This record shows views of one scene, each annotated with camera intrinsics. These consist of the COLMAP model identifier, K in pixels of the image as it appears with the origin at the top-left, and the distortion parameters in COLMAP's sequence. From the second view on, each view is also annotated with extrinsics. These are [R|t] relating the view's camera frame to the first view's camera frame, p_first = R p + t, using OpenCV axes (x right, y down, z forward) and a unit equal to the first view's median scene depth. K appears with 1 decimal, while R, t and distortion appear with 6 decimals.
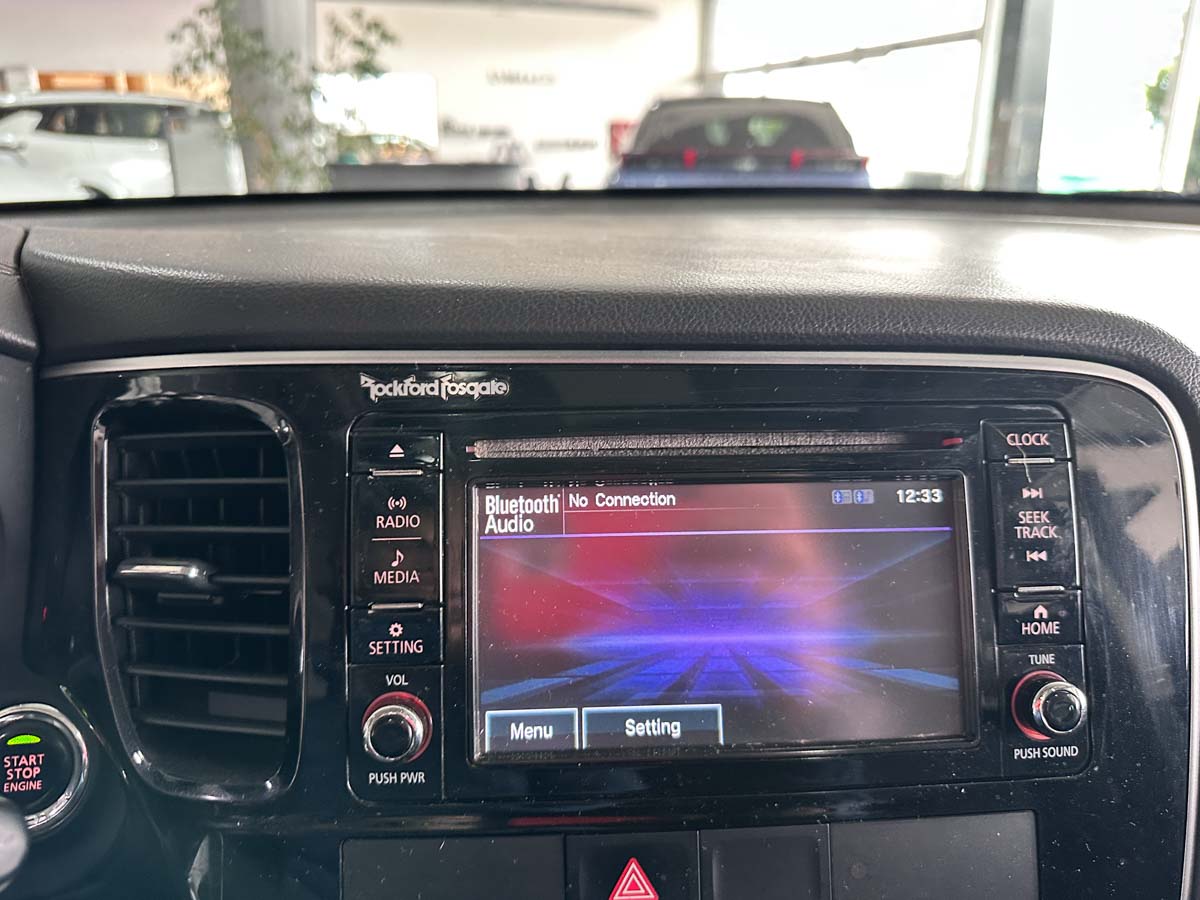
lens RADIAL K [[850.7, 0, 606.3], [0, 850.7, 453.5], [0, 0, 1]] dist [0.085395, -0.108125]
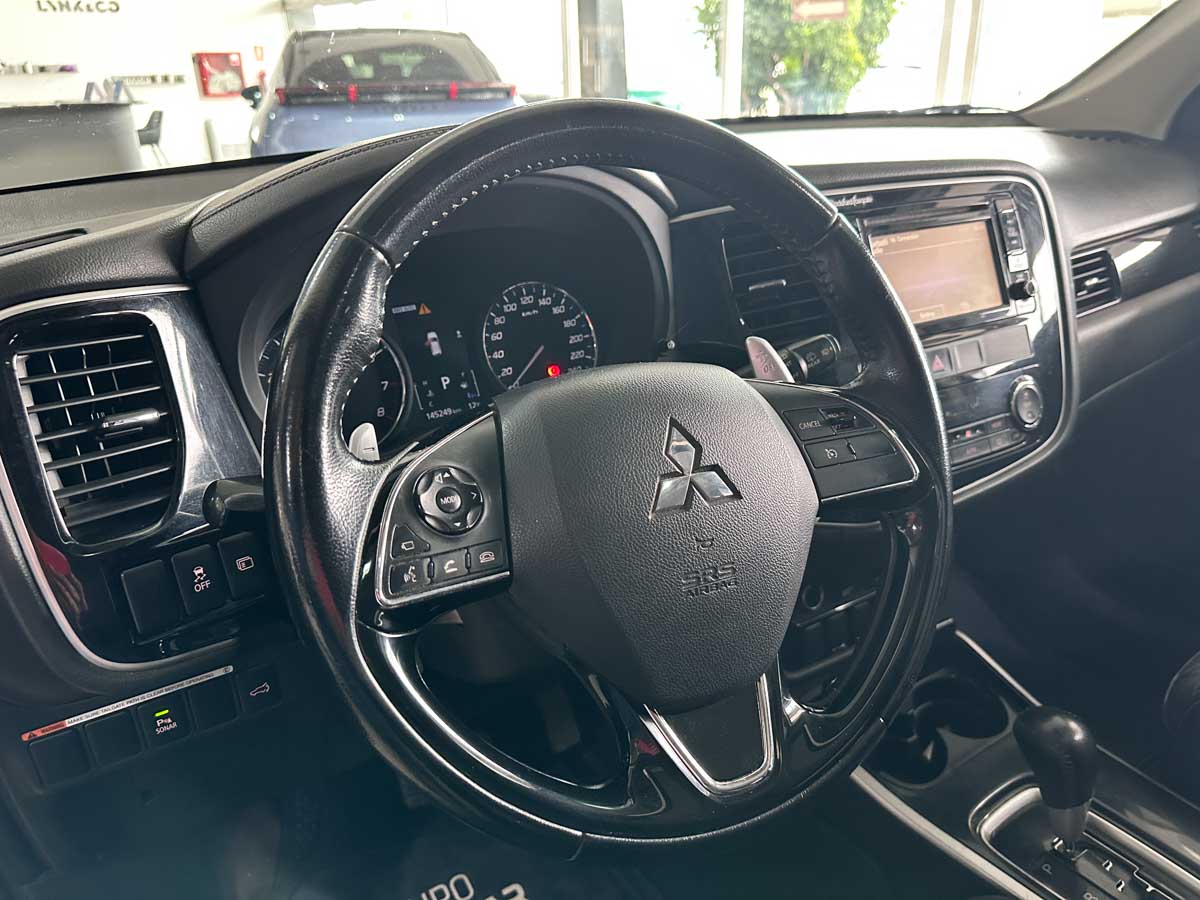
lens RADIAL K [[850.7, 0, 606.3], [0, 850.7, 453.5], [0, 0, 1]] dist [0.085395, -0.108125]
pose [[0.902106, -0.200069, 0.382332, -2.131550], [0.170856, 0.979217, 0.109279, 0.277723], [-0.396249, -0.033258, 0.917540, -1.235177]]
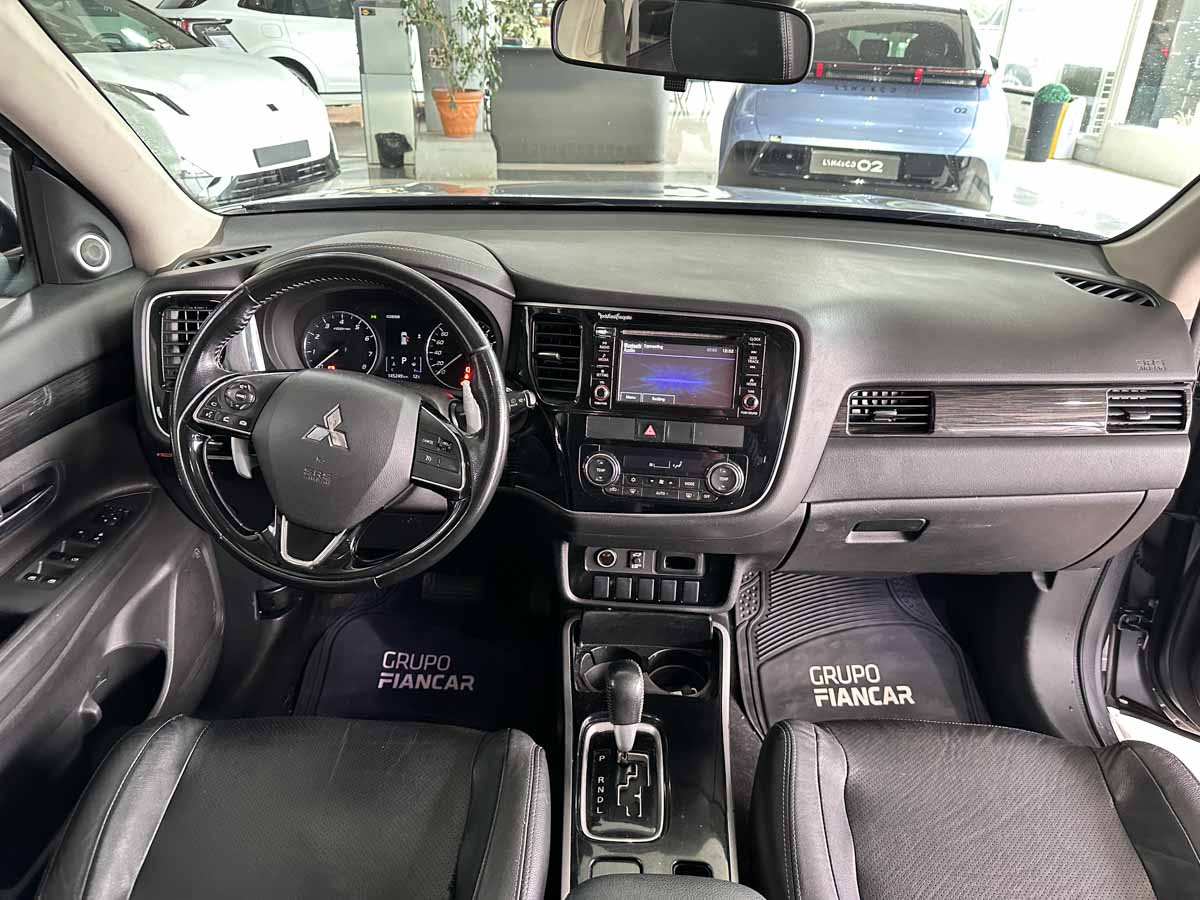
lens RADIAL K [[850.7, 0, 606.3], [0, 850.7, 453.5], [0, 0, 1]] dist [0.085395, -0.108125]
pose [[0.986170, 0.096185, -0.134972, 0.407578], [-0.076097, 0.986232, 0.146817, -0.023927], [0.147236, -0.134516, 0.979912, -3.347184]]
